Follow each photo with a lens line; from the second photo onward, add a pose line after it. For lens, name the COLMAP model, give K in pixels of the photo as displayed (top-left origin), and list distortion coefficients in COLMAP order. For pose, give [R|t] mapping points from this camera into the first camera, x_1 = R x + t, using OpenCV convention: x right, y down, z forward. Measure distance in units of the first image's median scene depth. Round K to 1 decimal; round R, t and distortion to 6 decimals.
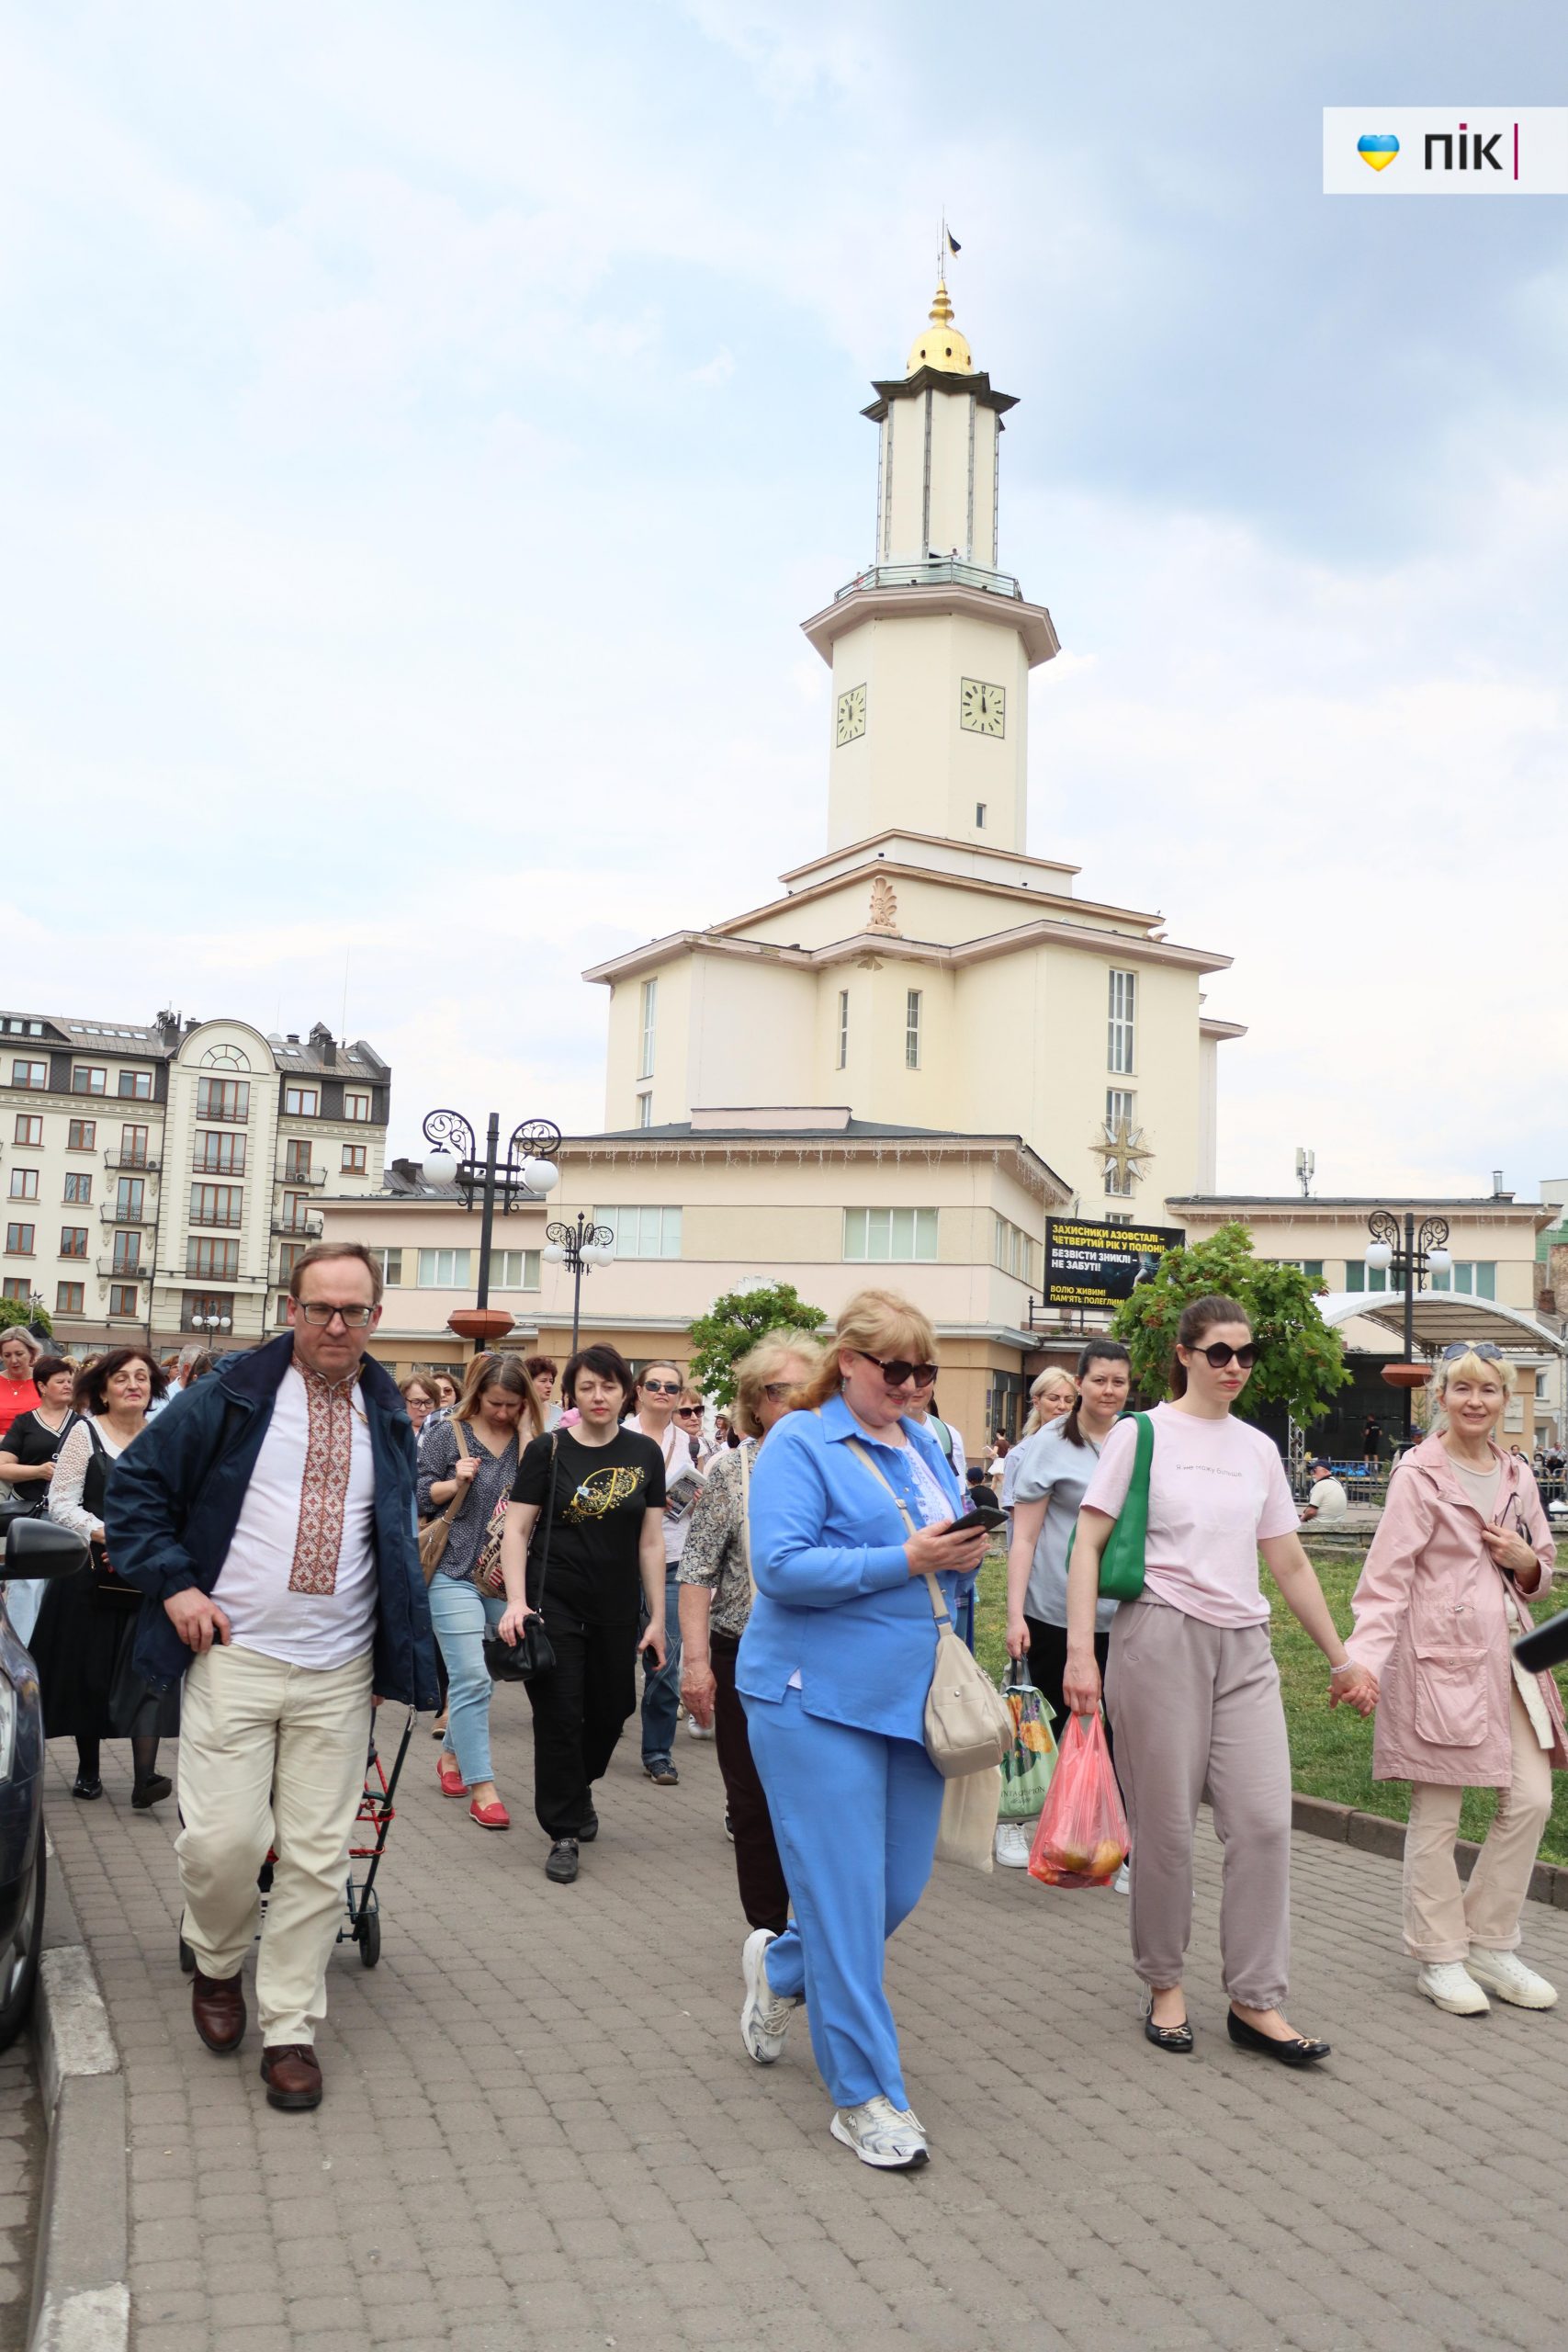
lens RADIAL K [[1989.7, 0, 784.0], [0, 1989.7, 1176.0], [0, 0, 1]] dist [-0.139261, 0.151821]
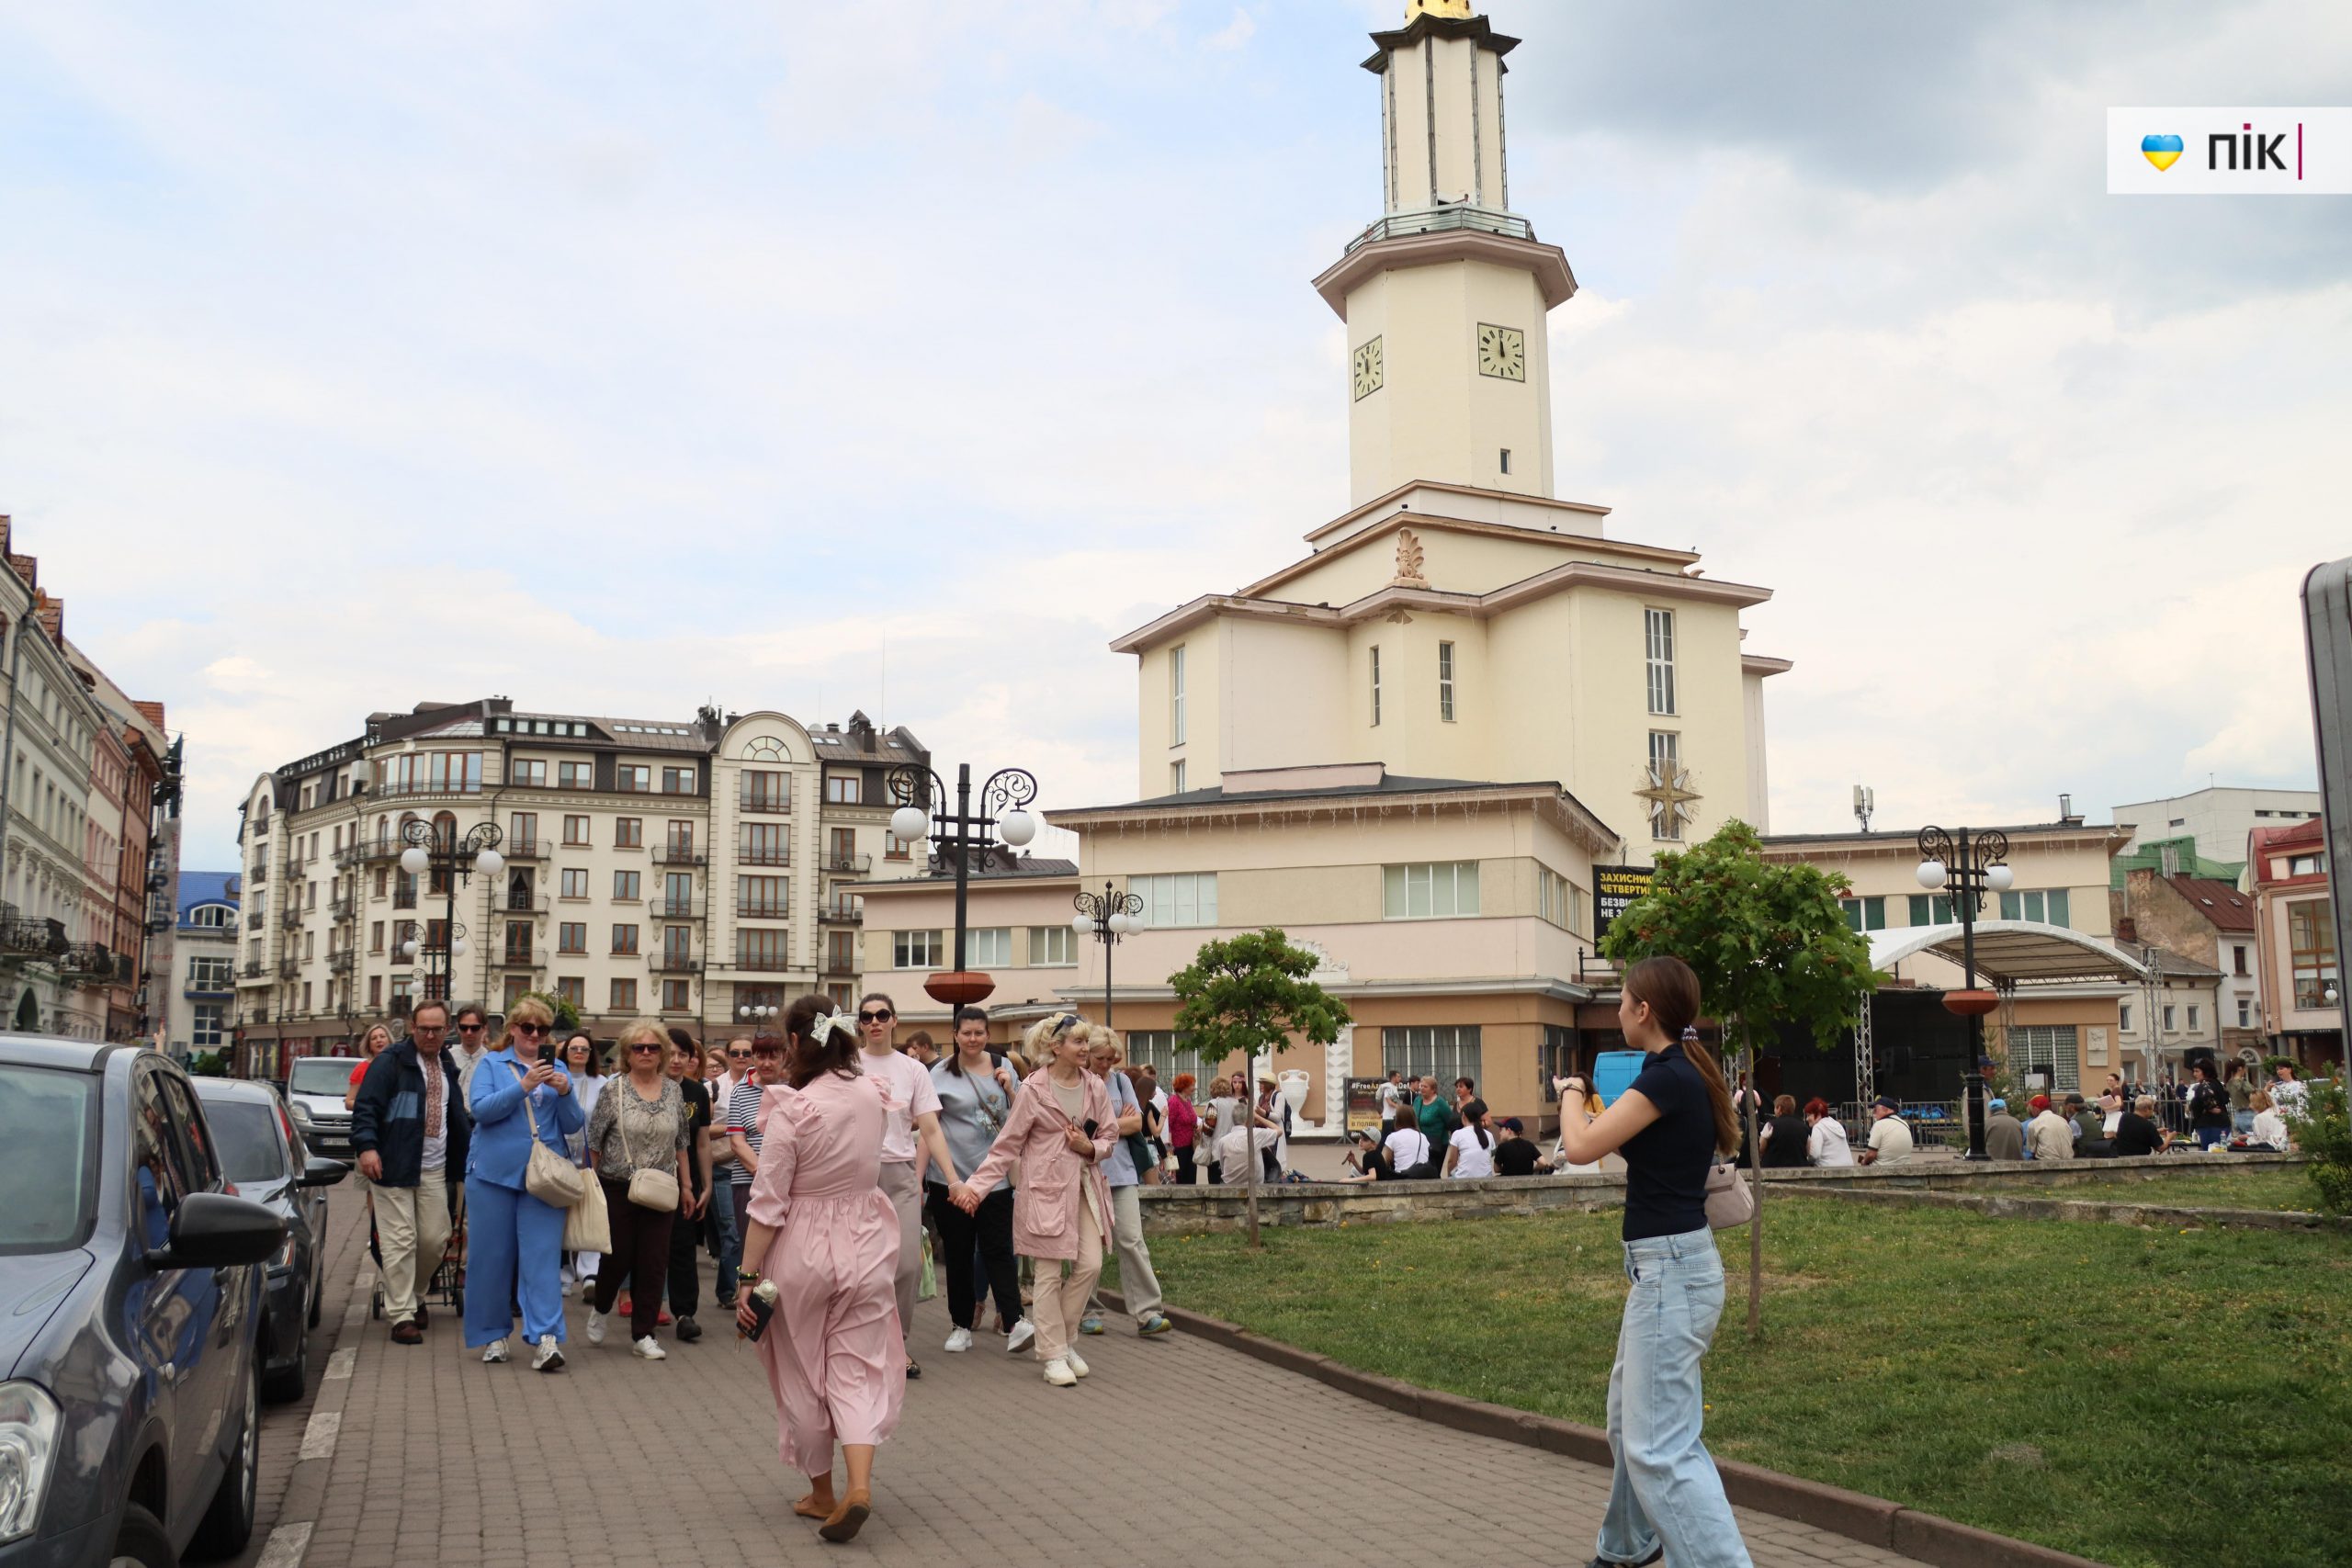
lens RADIAL K [[1989.7, 0, 1176.0], [0, 1989.7, 784.0], [0, 0, 1]] dist [-0.139261, 0.151821]
pose [[0.995566, -0.050619, -0.079286, 0.006579], [0.048033, 0.998260, -0.034190, 0.003386], [0.080878, 0.030230, 0.996265, 0.014772]]
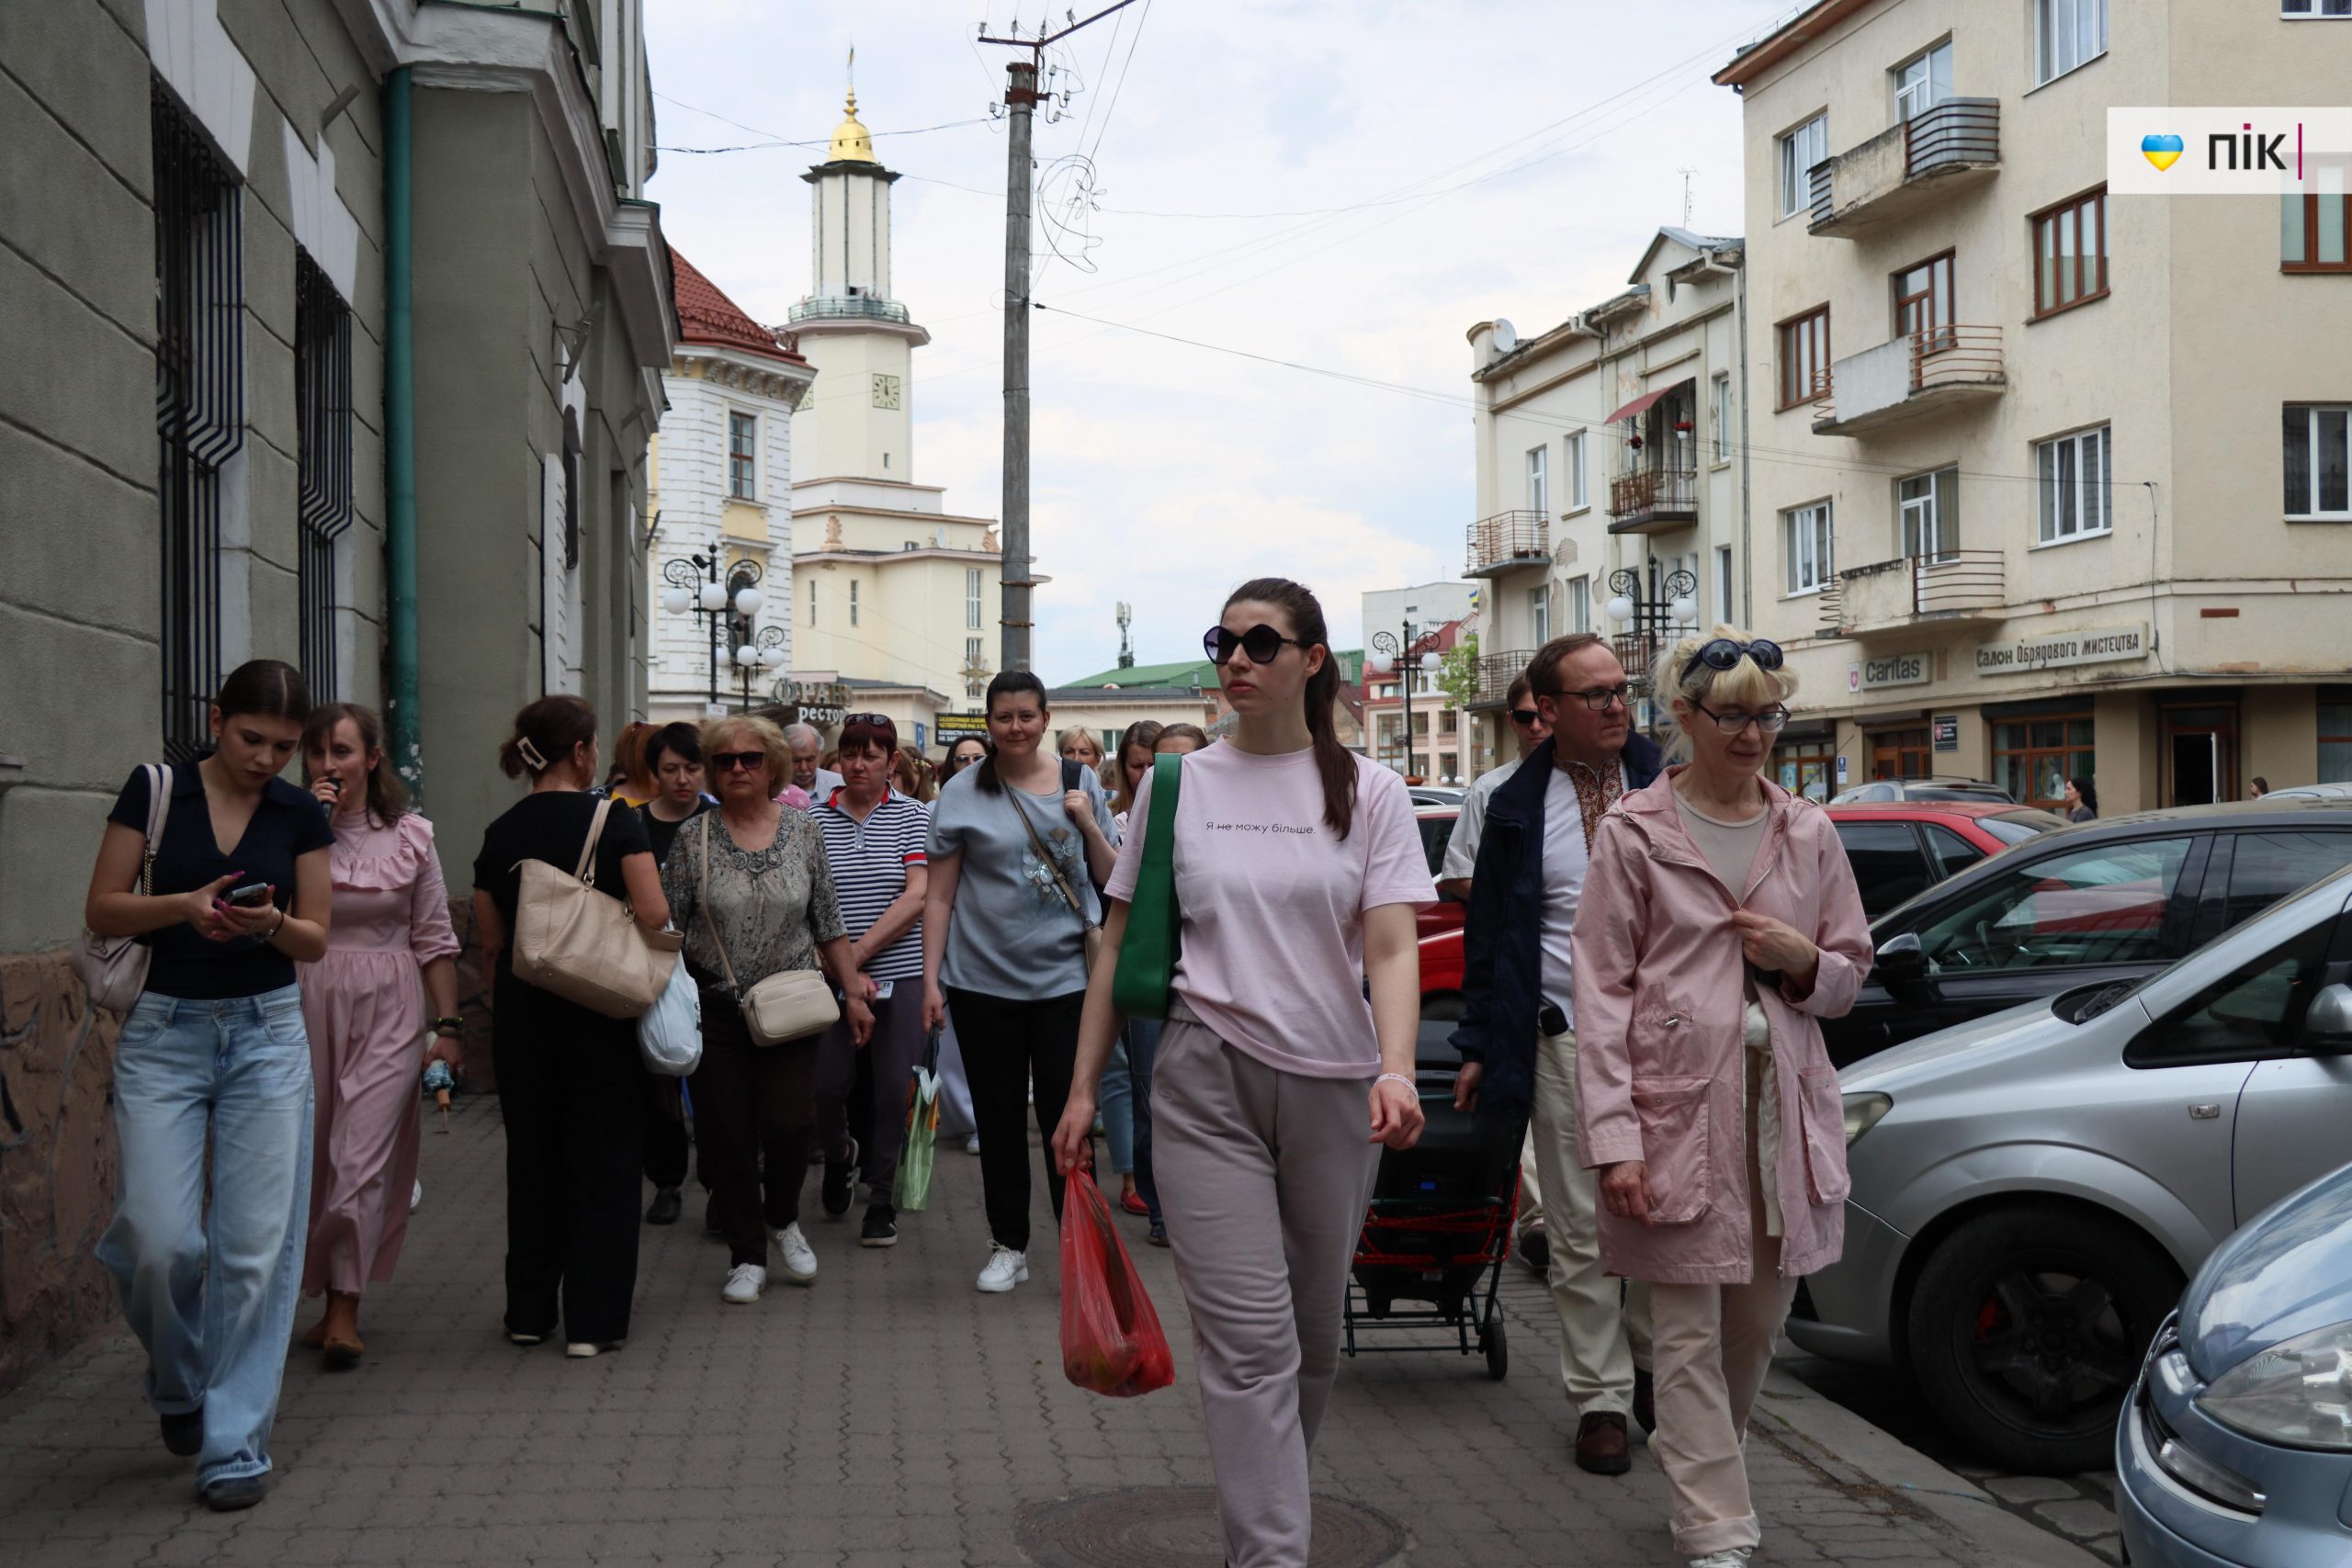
lens RADIAL K [[2589.8, 0, 1176.0], [0, 2589.8, 784.0], [0, 0, 1]] dist [-0.001165, -0.000731]
pose [[0.969975, -0.038843, 0.240081, -0.193817], [0.014132, 0.994497, 0.103804, -0.135853], [-0.242792, -0.097295, 0.965187, -1.157977]]
